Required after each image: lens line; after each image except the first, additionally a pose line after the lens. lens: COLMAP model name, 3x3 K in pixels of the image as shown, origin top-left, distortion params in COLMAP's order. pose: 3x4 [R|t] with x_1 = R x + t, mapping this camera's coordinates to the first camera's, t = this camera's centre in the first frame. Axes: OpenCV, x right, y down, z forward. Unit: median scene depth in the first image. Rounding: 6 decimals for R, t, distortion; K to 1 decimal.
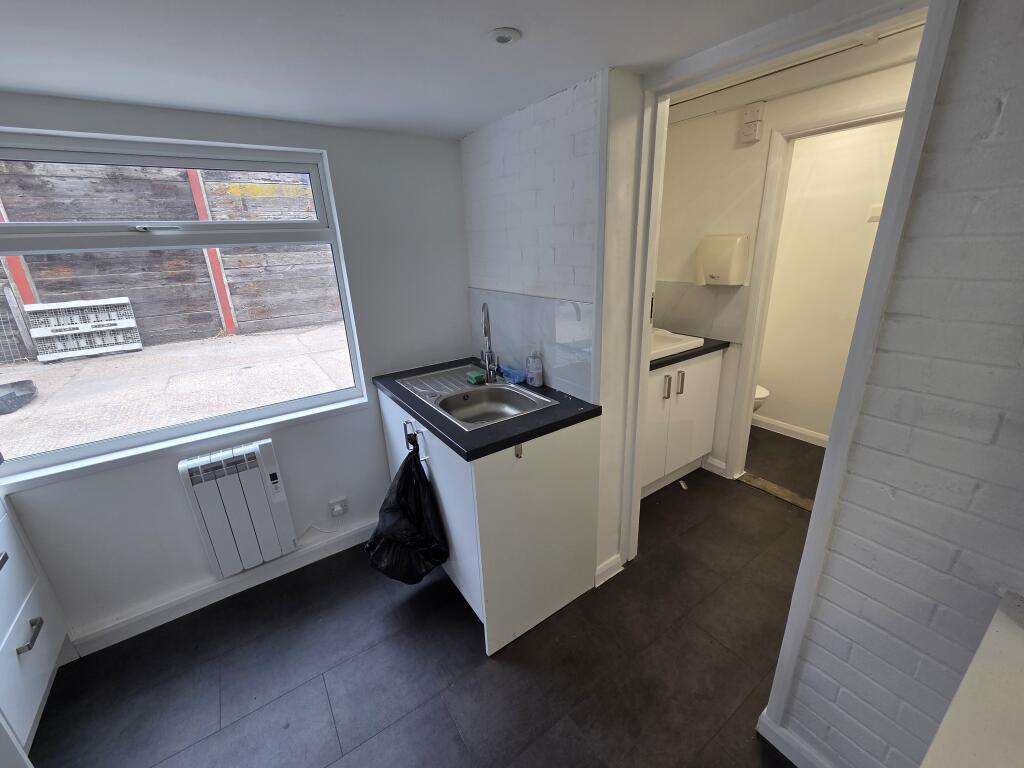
lens RADIAL K [[419.4, 0, 516.5], [0, 419.4, 378.5], [0, 0, 1]] dist [0.000724, -0.000705]
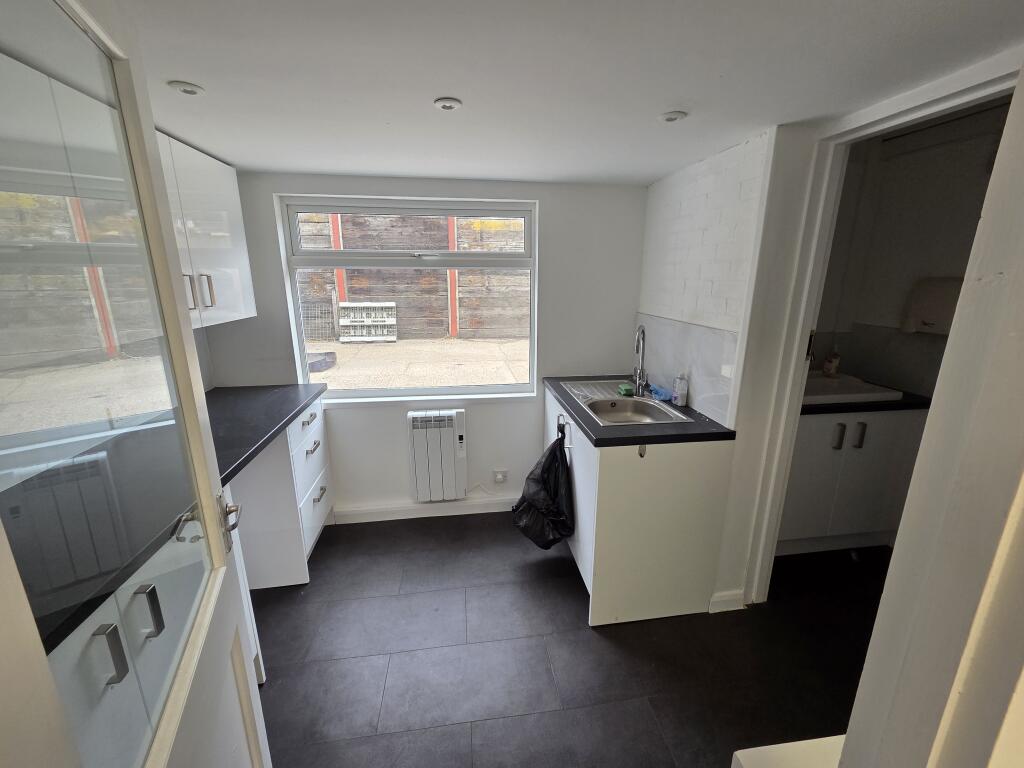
lens RADIAL K [[418.2, 0, 515.2], [0, 418.2, 378.3], [0, 0, 1]] dist [0.002095, 0.000052]
pose [[0.893830, 0.148631, -0.423056, 0.102672], [-0.175490, 0.984163, -0.025012, 0.045073], [0.412639, 0.096599, 0.905758, -0.143145]]
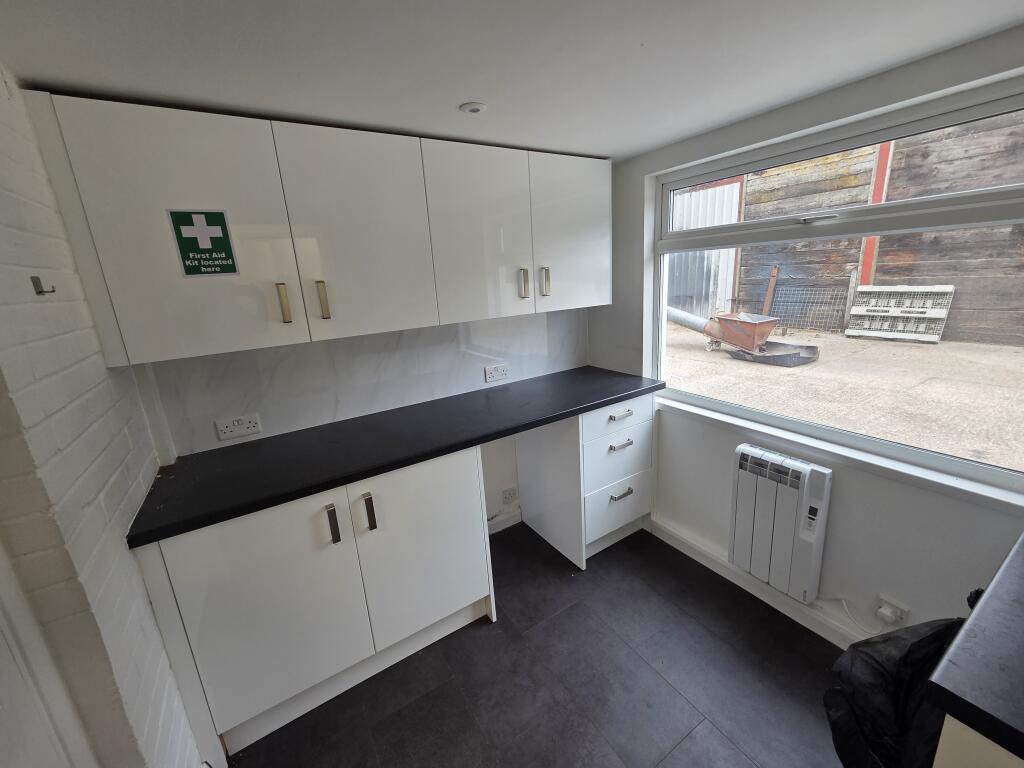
lens RADIAL K [[418.2, 0, 515.2], [0, 418.2, 378.3], [0, 0, 1]] dist [0.002095, 0.000052]
pose [[-0.038550, 0.287975, -0.956862, 0.151225], [-0.253306, 0.923480, 0.288133, -0.091215], [0.966618, 0.253486, 0.037346, 0.290052]]
